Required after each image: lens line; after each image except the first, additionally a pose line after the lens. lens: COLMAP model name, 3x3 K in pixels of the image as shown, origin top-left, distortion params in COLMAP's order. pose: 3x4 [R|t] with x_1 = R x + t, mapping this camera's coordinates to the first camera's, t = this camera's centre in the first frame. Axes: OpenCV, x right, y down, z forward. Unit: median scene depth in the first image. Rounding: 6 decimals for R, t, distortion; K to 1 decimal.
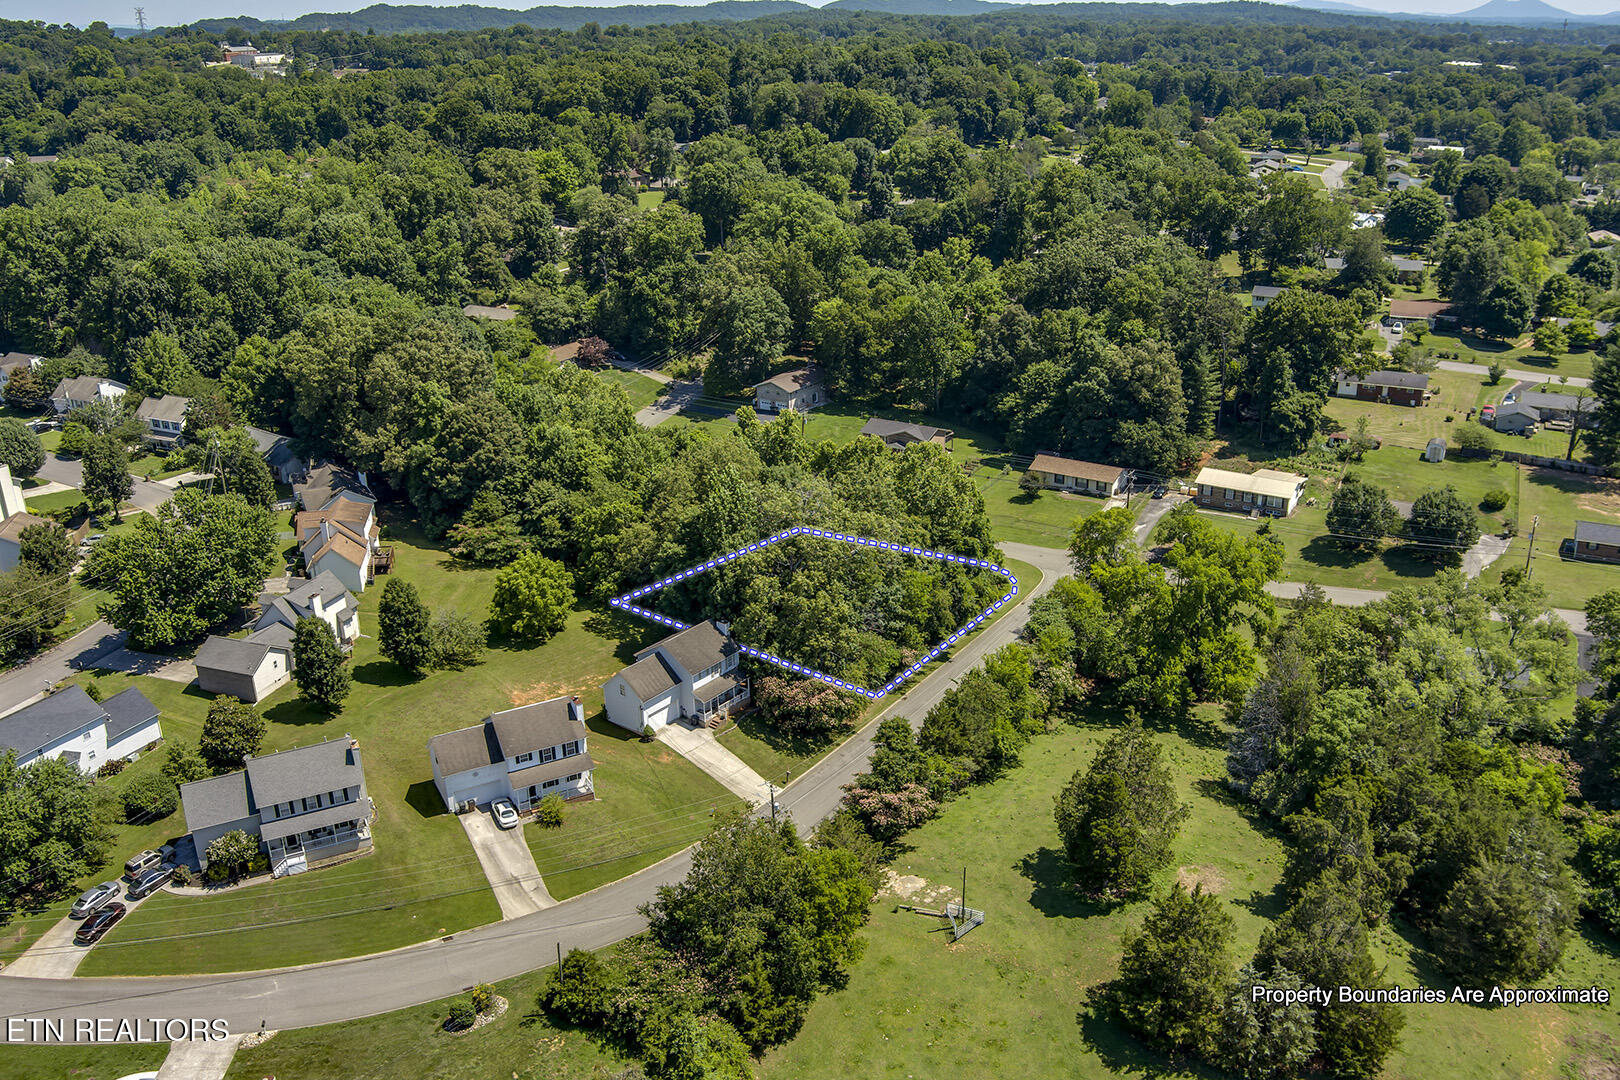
lens RADIAL K [[1311.0, 0, 810.0], [0, 1311.0, 540.0], [0, 0, 1]] dist [-0.073285, 0.003021]
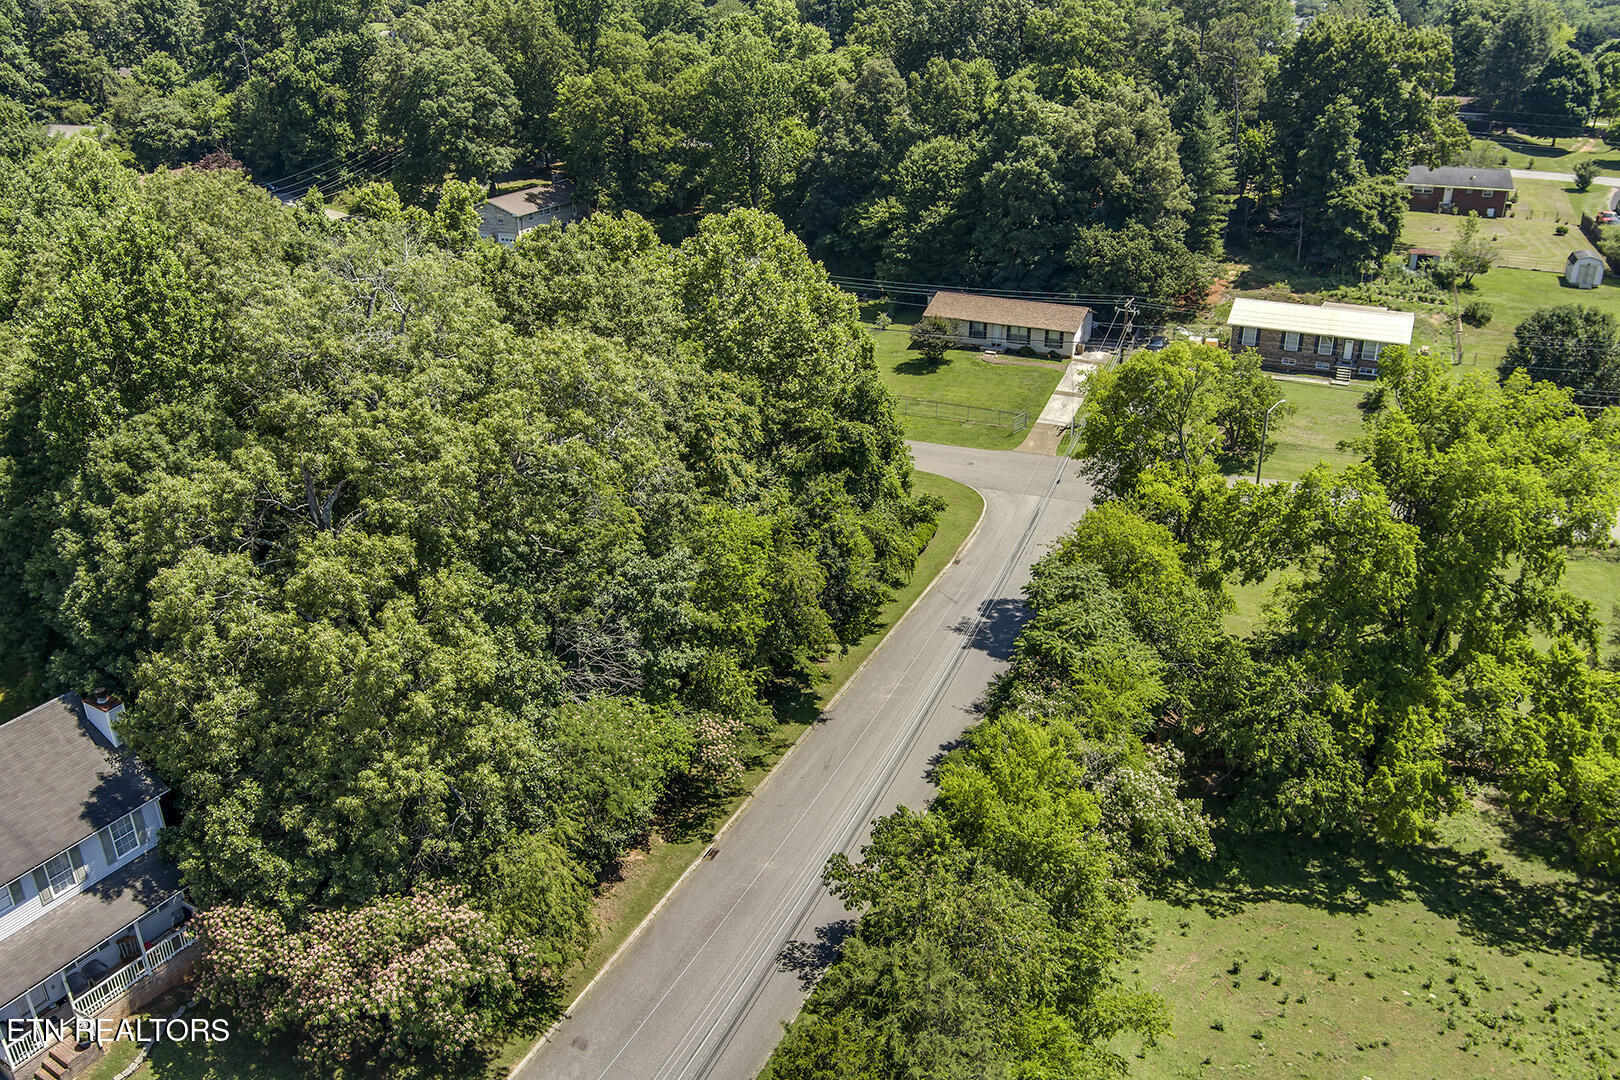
lens RADIAL K [[1311.0, 0, 810.0], [0, 1311.0, 540.0], [0, 0, 1]] dist [-0.073285, 0.003021]
pose [[0.990131, -0.044267, 0.132967, 0.037966], [0.036553, 0.997534, 0.059911, 0.008065], [-0.135291, -0.054459, 0.989308, 0.442768]]
